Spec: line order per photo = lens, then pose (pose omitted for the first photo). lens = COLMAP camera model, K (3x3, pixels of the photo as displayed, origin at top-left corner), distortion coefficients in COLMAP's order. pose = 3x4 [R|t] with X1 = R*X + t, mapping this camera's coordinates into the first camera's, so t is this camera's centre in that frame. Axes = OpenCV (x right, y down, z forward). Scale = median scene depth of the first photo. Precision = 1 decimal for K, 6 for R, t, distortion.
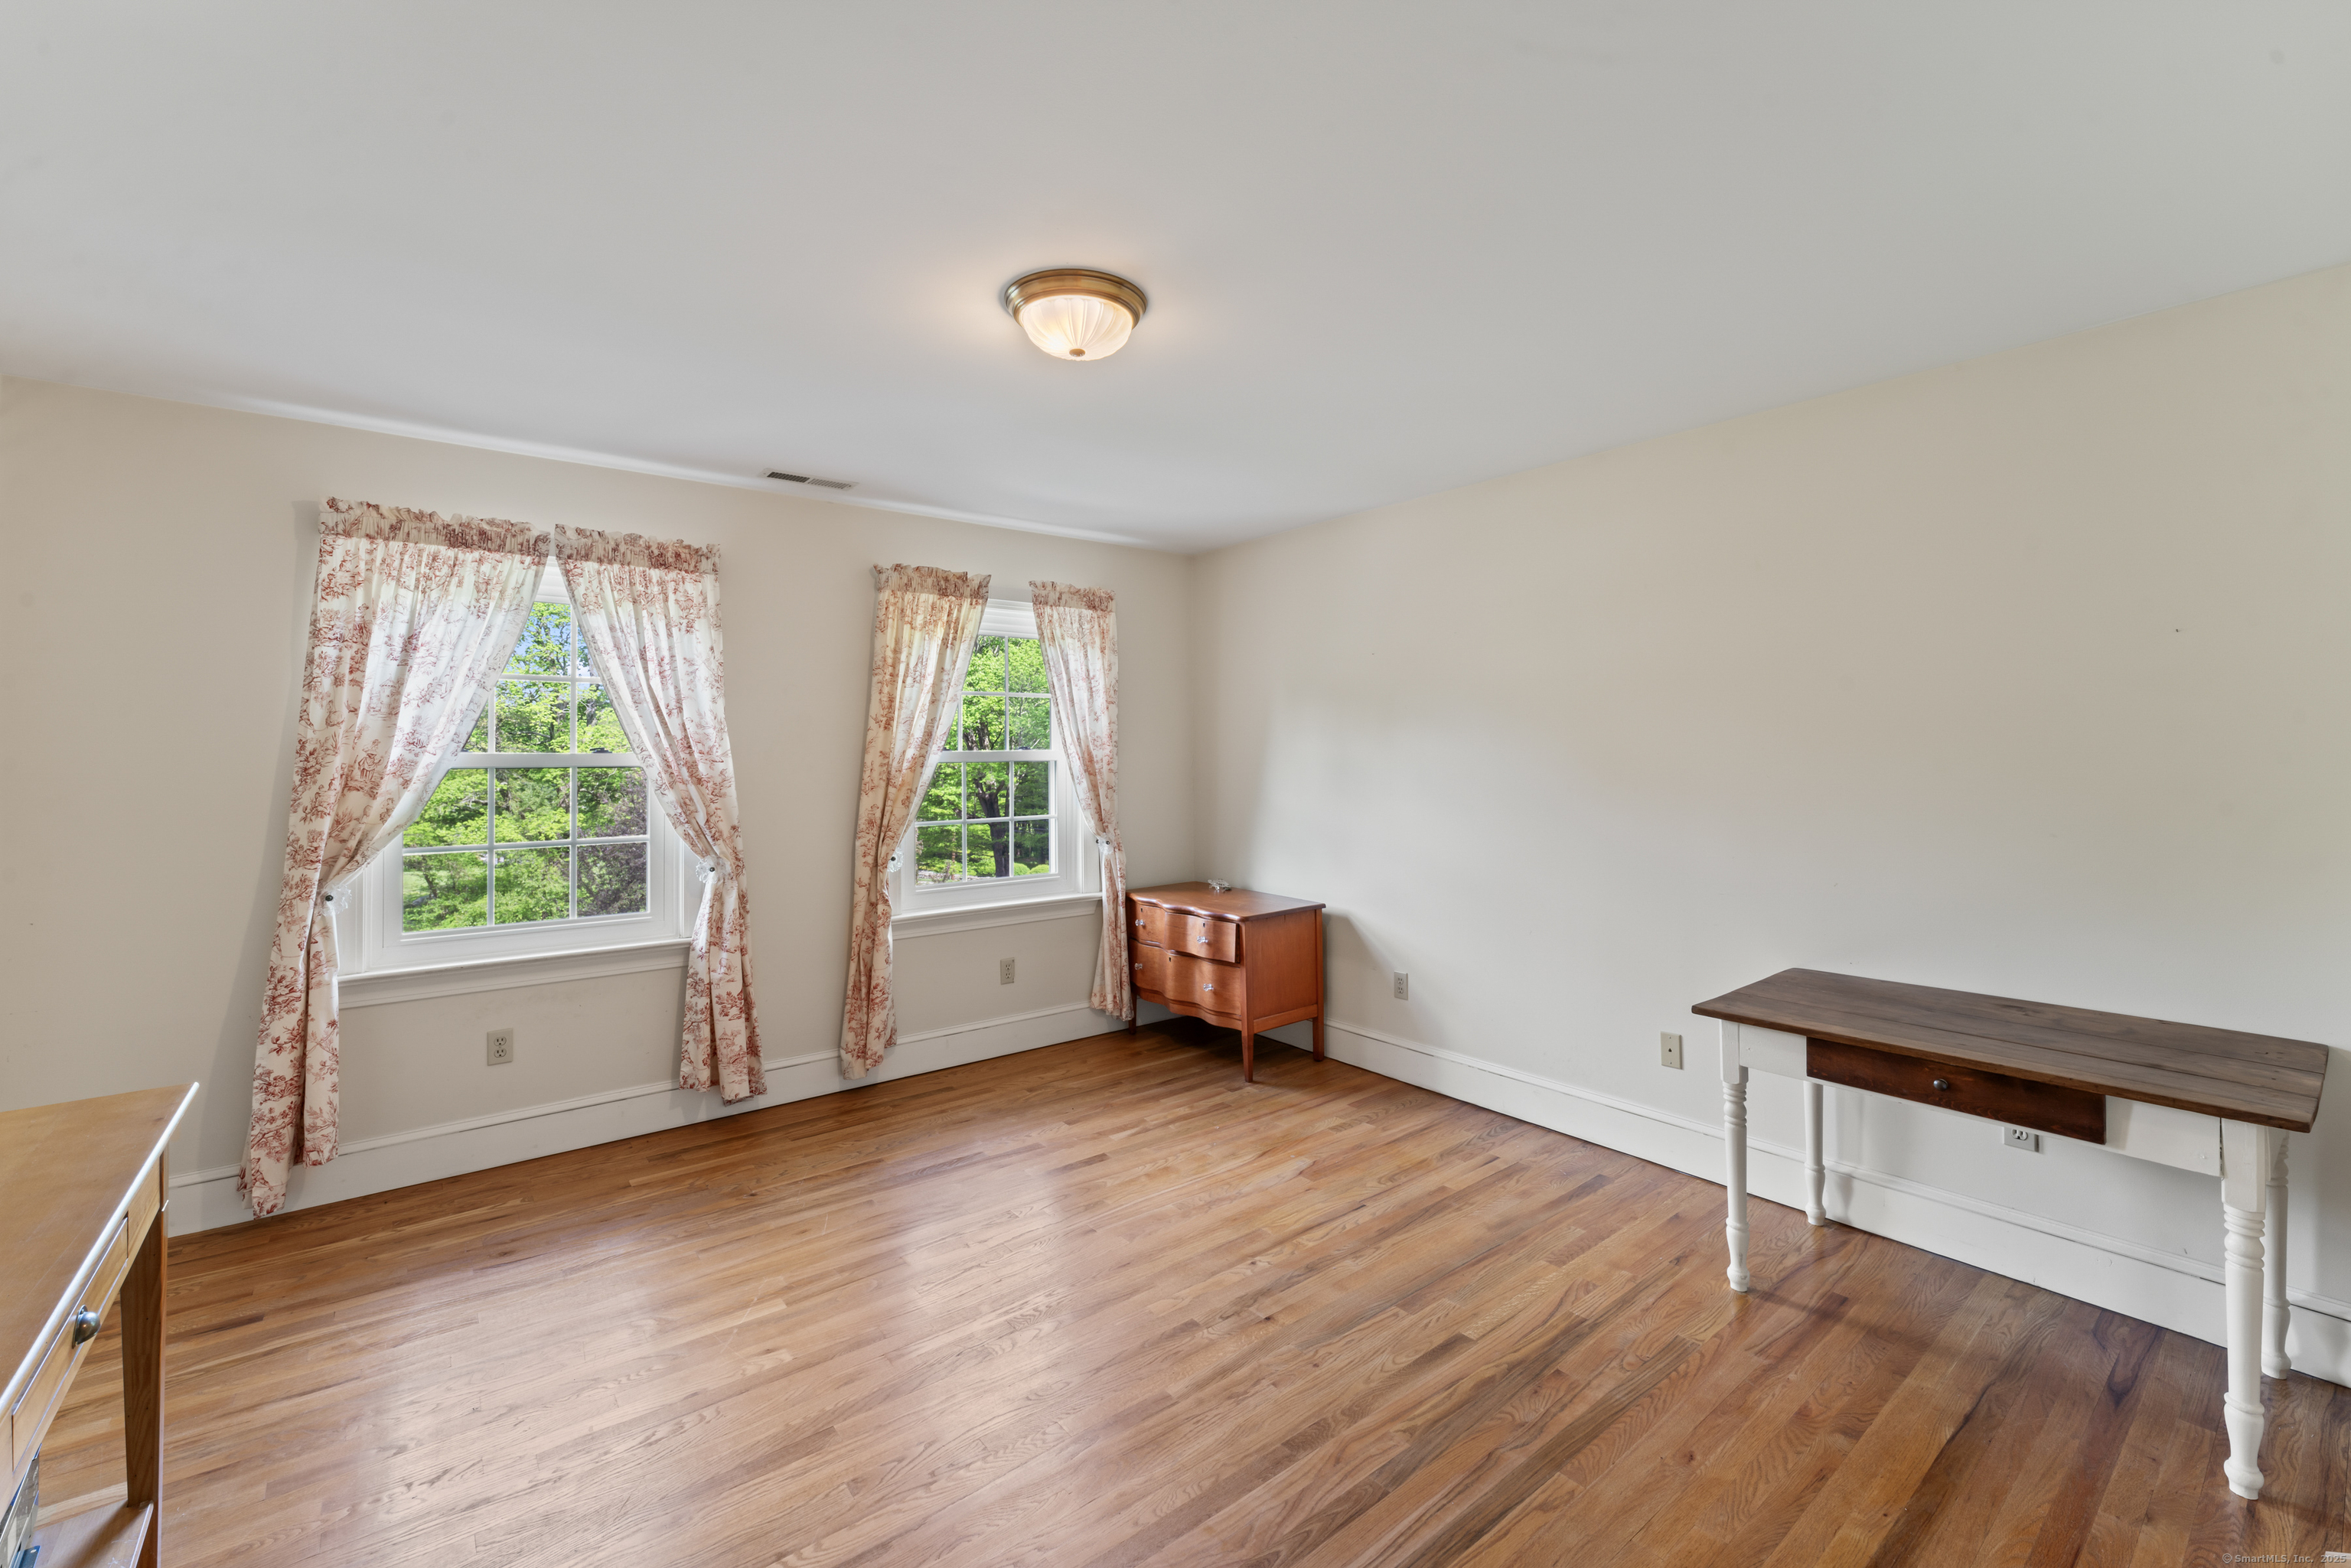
lens RADIAL K [[945.8, 0, 1176.2], [0, 945.8, 761.8], [0, 0, 1]] dist [-0.004212, 0.000178]
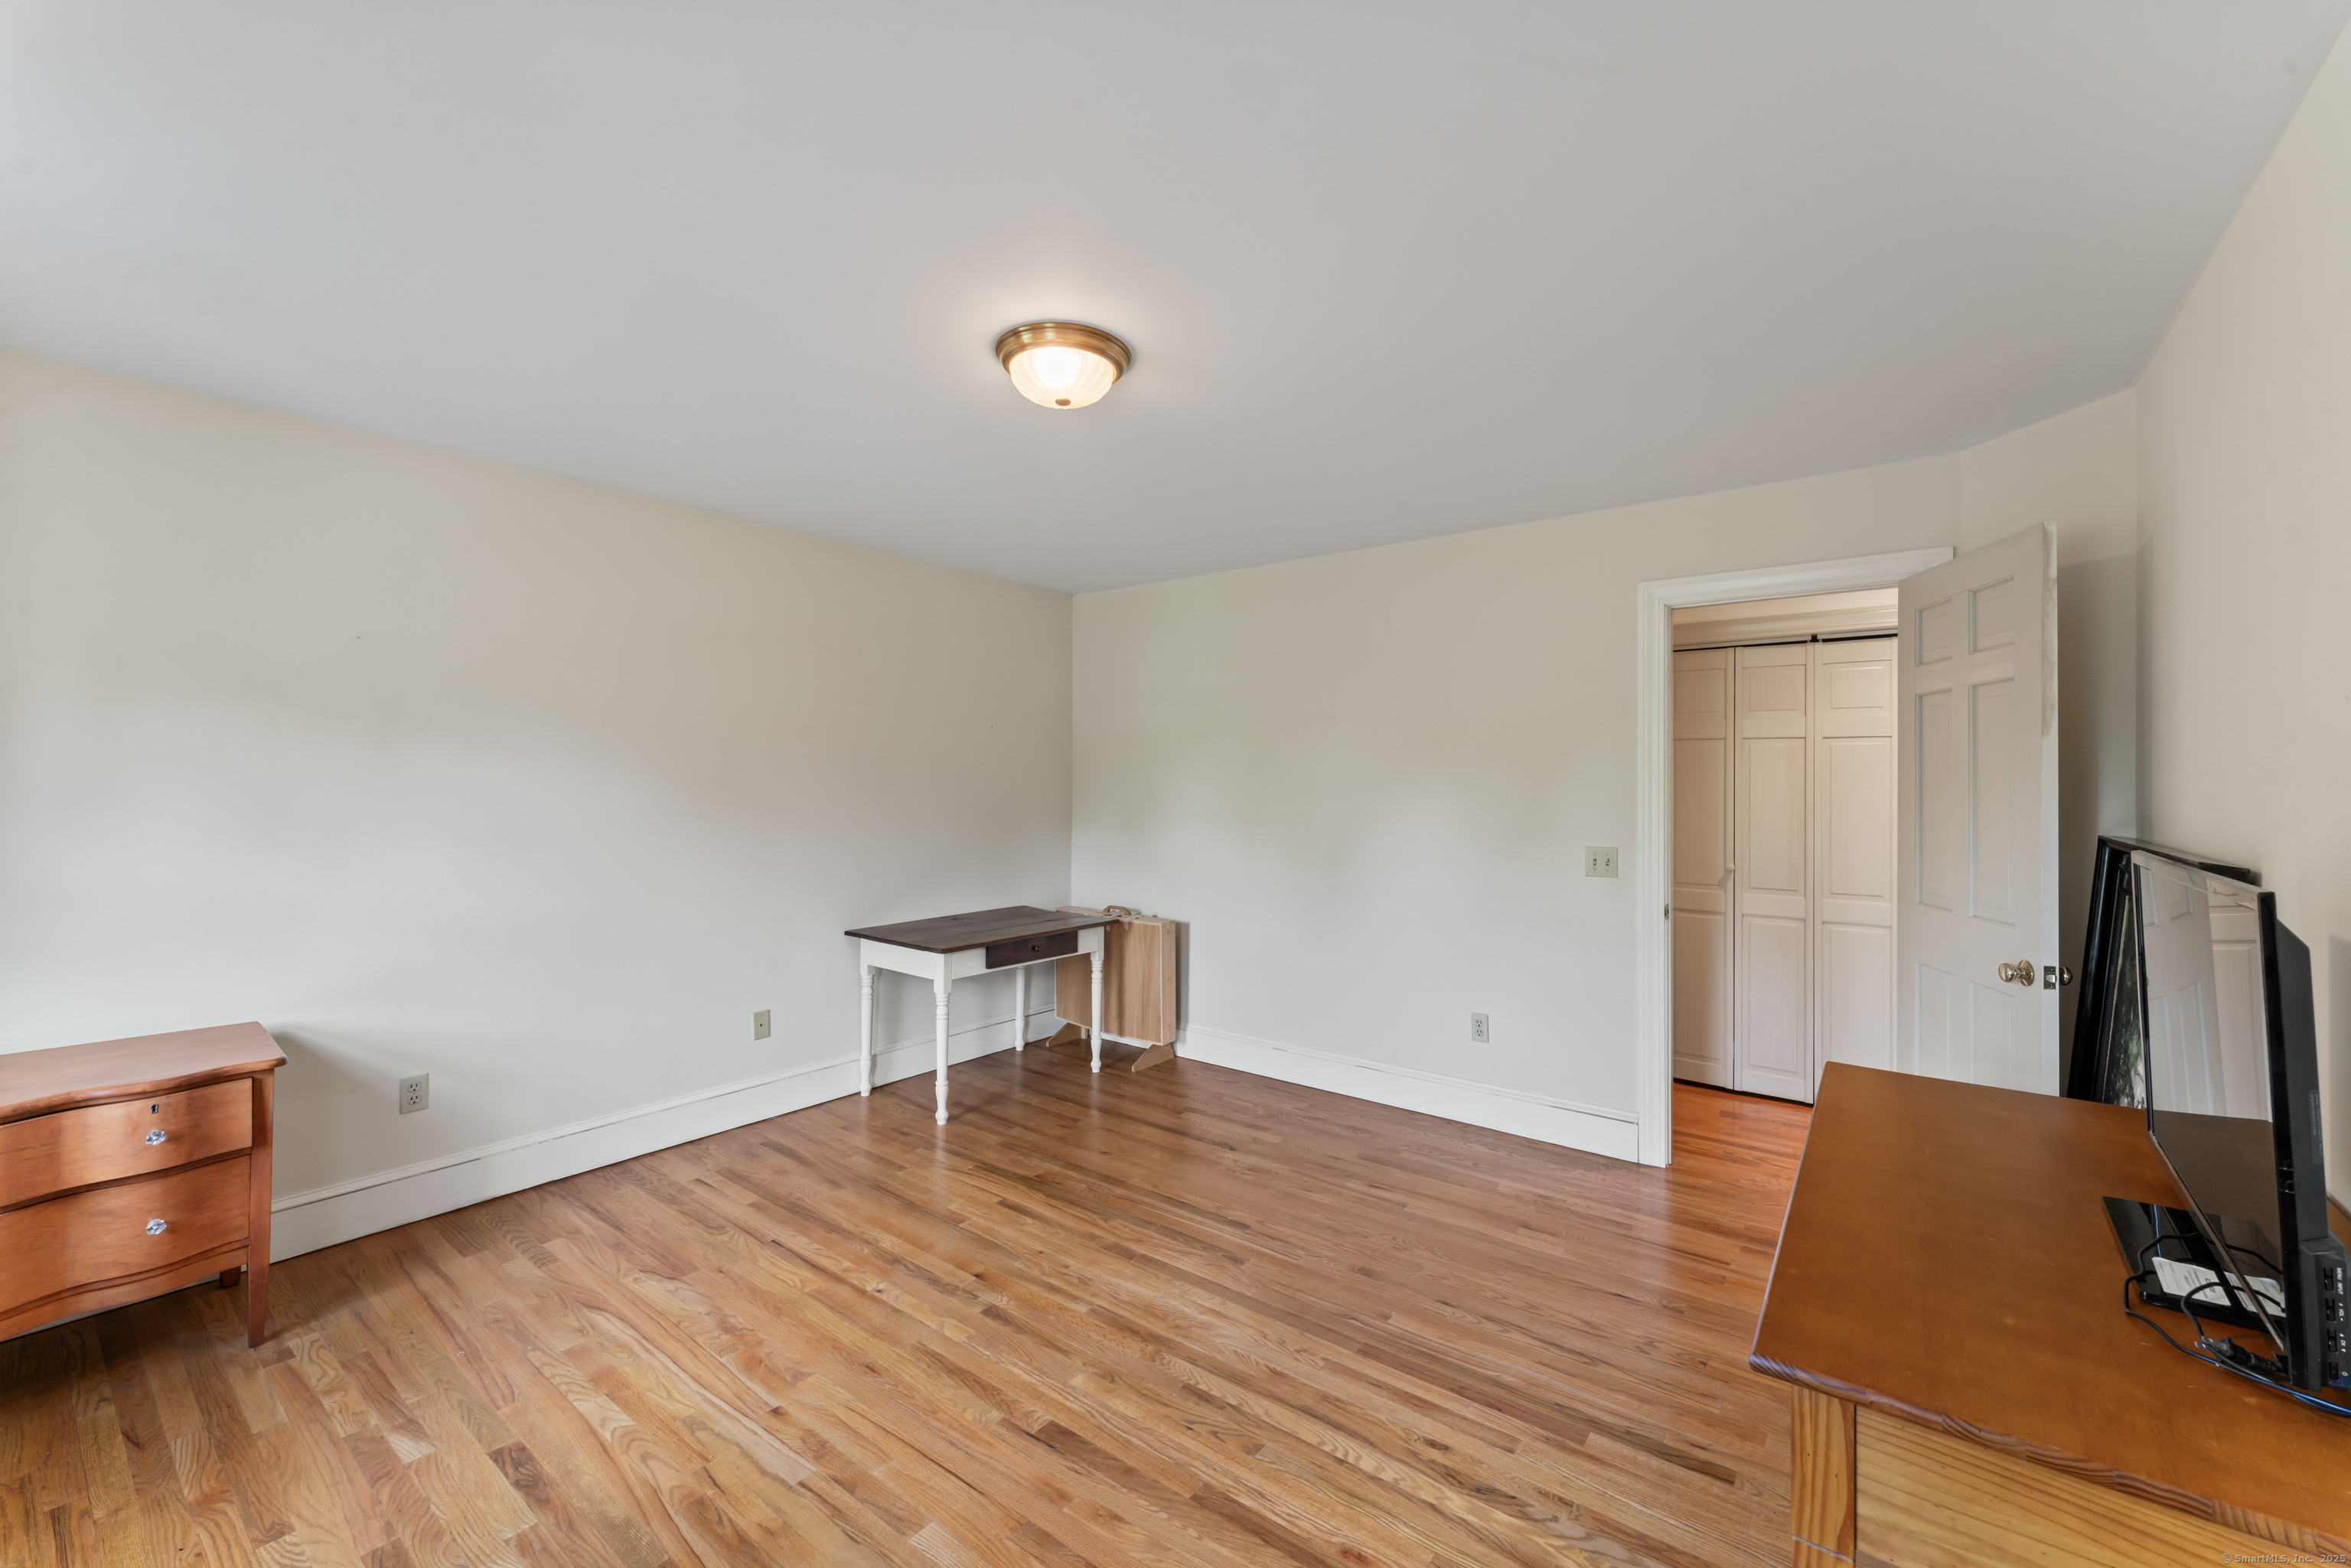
lens RADIAL K [[945.8, 0, 1169.1], [0, 945.8, 780.3], [0, 0, 1]] dist [-0.004212, 0.000178]
pose [[-0.208929, 0.001545, 0.977930, -0.696029], [0.005598, 0.999984, -0.000384, -0.005624], [-0.977915, 0.005394, -0.208934, 0.656356]]
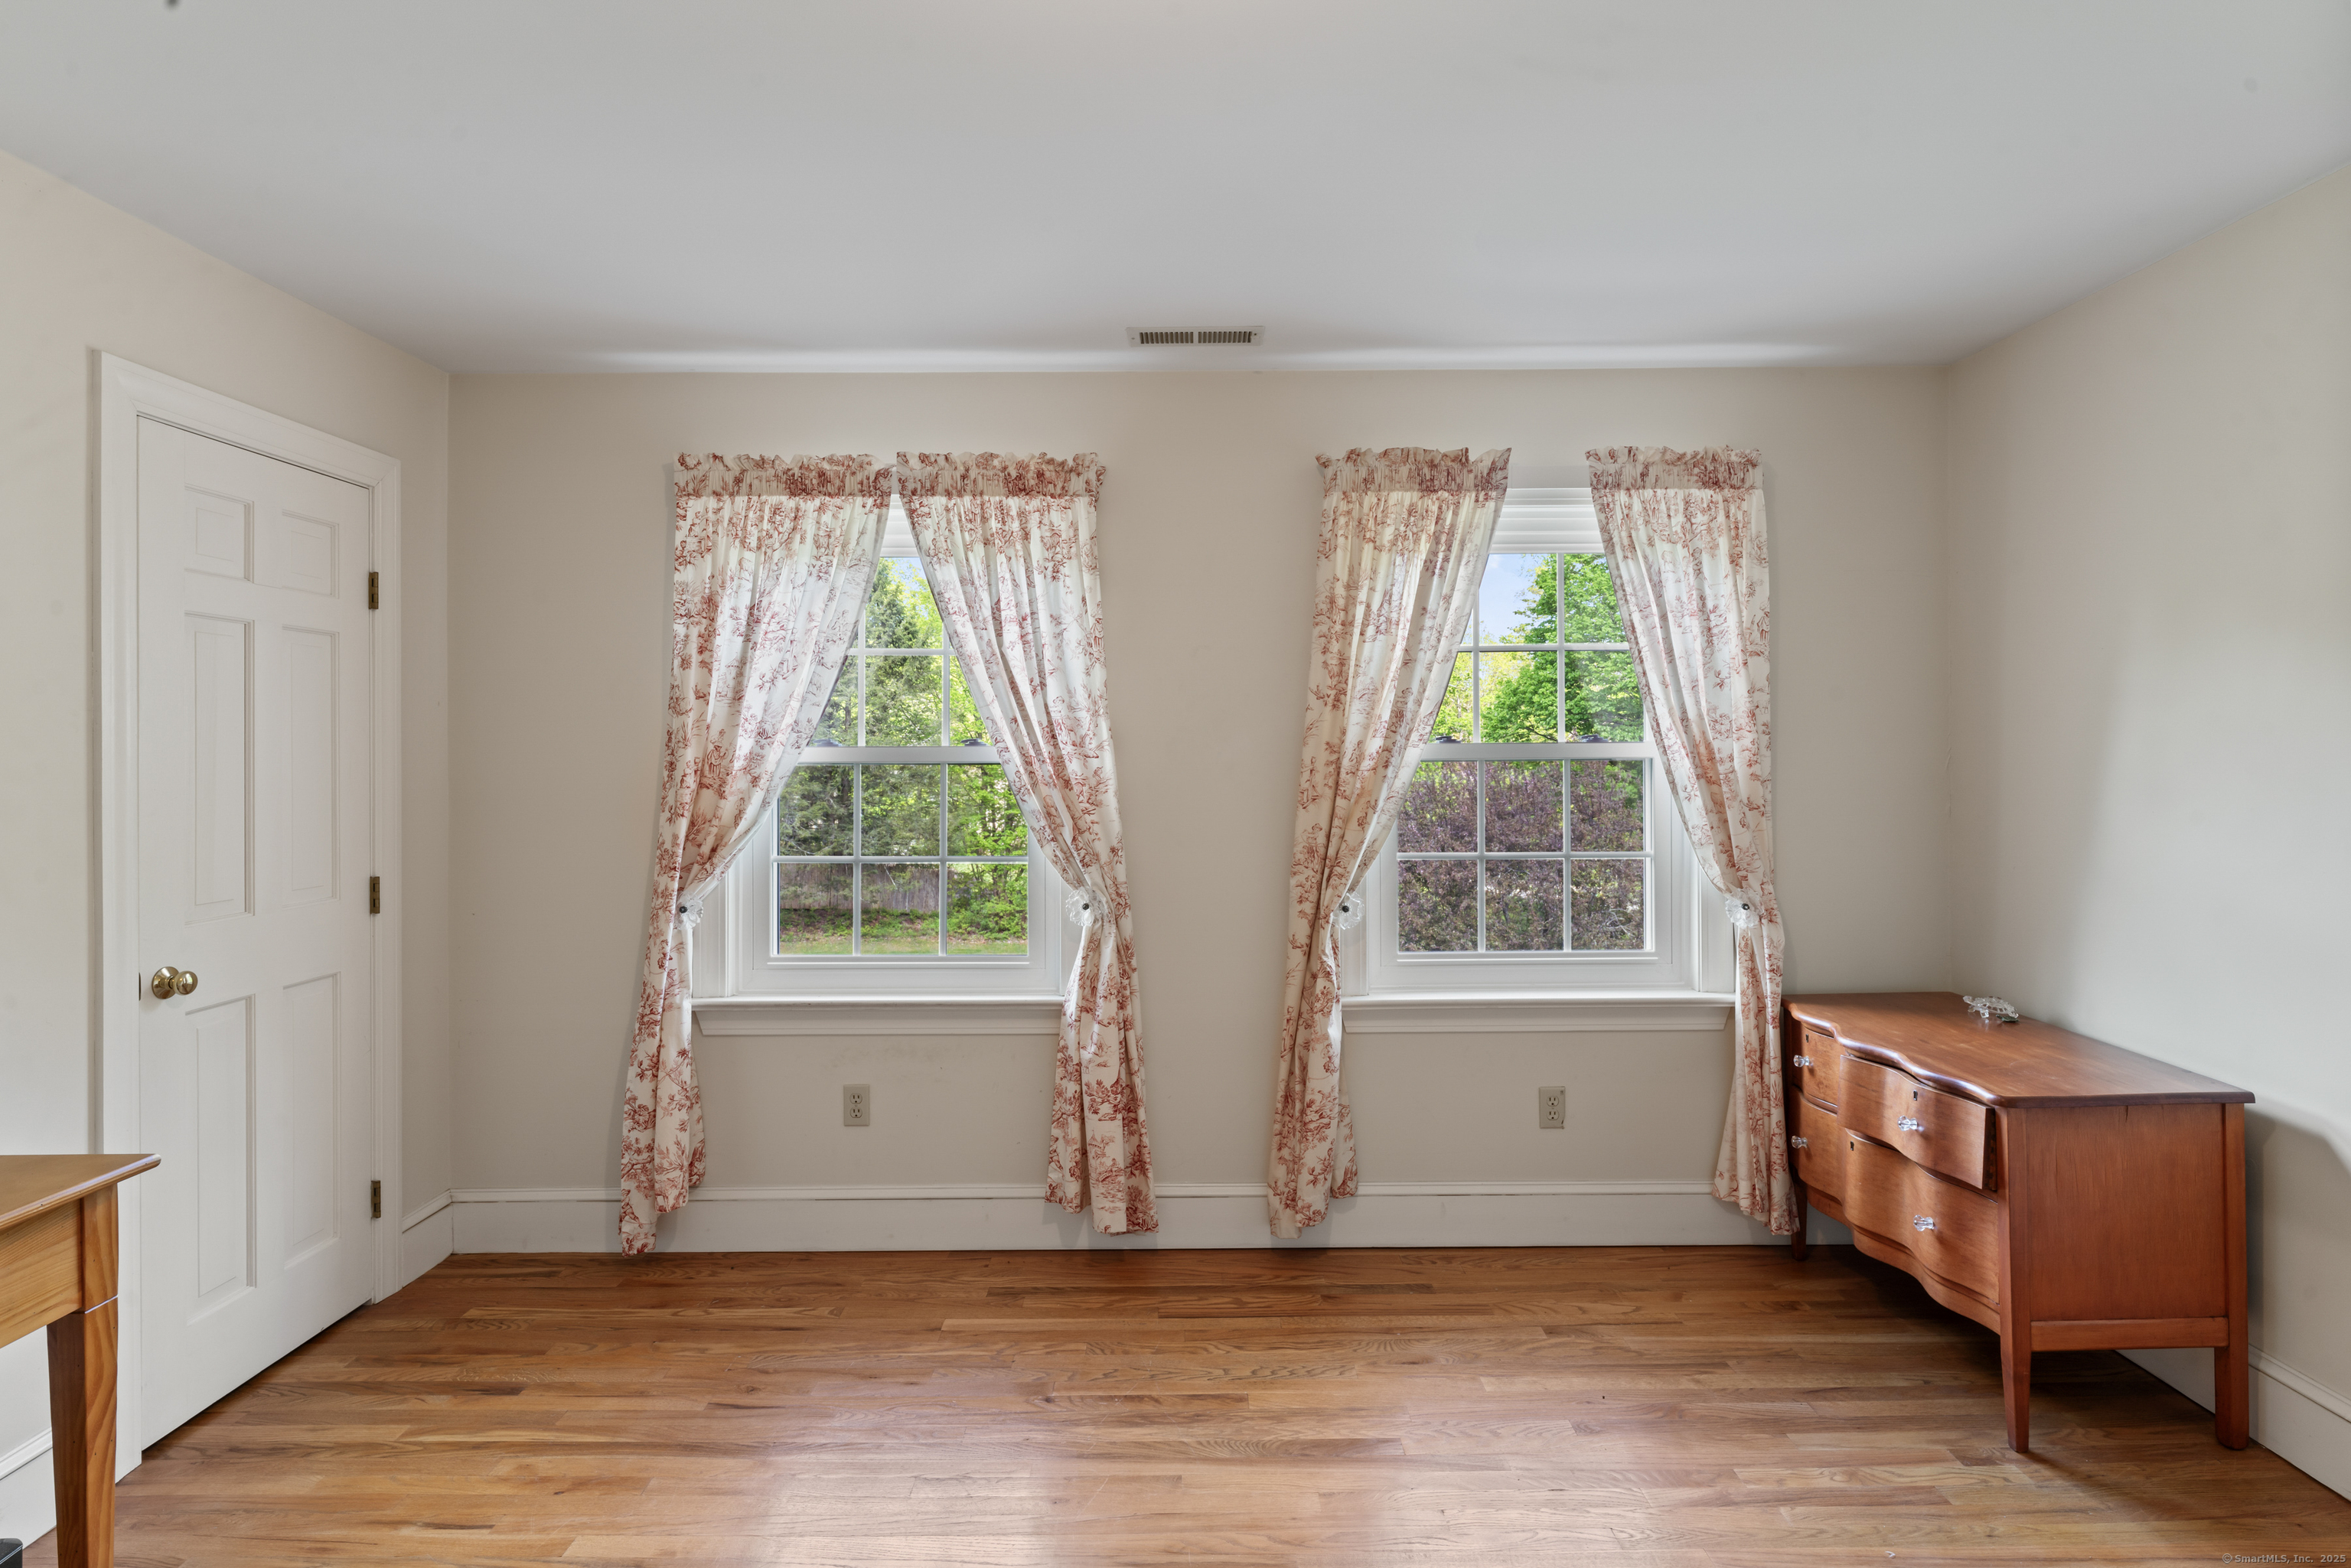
lens RADIAL K [[1183.8, 0, 1185.1], [0, 1183.8, 766.1], [0, 0, 1]] dist [0.000515, -0.000879]
pose [[0.792986, 0.008442, -0.609181, 0.118769], [-0.005107, 0.999961, 0.007209, -0.000159], [0.609218, -0.002605, 0.792998, 0.331864]]
